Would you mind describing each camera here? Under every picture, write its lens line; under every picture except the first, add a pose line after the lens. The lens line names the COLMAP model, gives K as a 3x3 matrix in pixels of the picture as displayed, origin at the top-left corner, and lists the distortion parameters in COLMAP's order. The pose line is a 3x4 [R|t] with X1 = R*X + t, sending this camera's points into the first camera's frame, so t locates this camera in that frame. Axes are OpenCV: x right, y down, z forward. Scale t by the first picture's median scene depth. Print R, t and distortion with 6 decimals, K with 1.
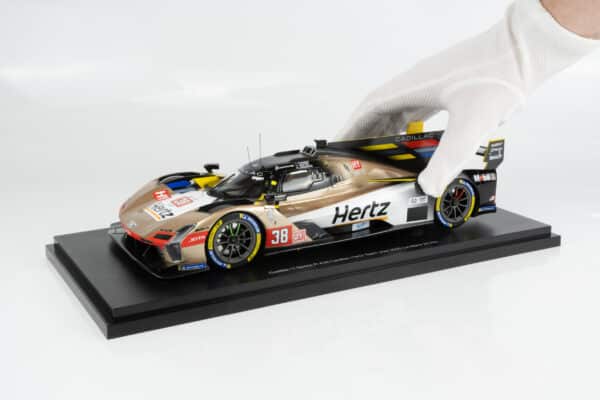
lens RADIAL K [[713.6, 0, 300.0], [0, 713.6, 200.0], [0, 0, 1]] dist [0.078432, -0.001007]
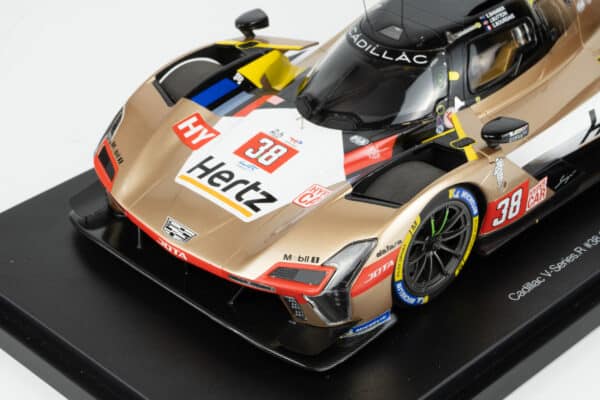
lens RADIAL K [[1294.5, 0, 300.0], [0, 1294.5, 200.0], [0, 0, 1]] dist [0.047200, 0.279782]
pose [[0.962486, -0.163931, 0.216210, -0.314390], [0.086771, 0.940972, 0.327175, -0.222274], [-0.257082, -0.296141, 0.919897, 0.255459]]
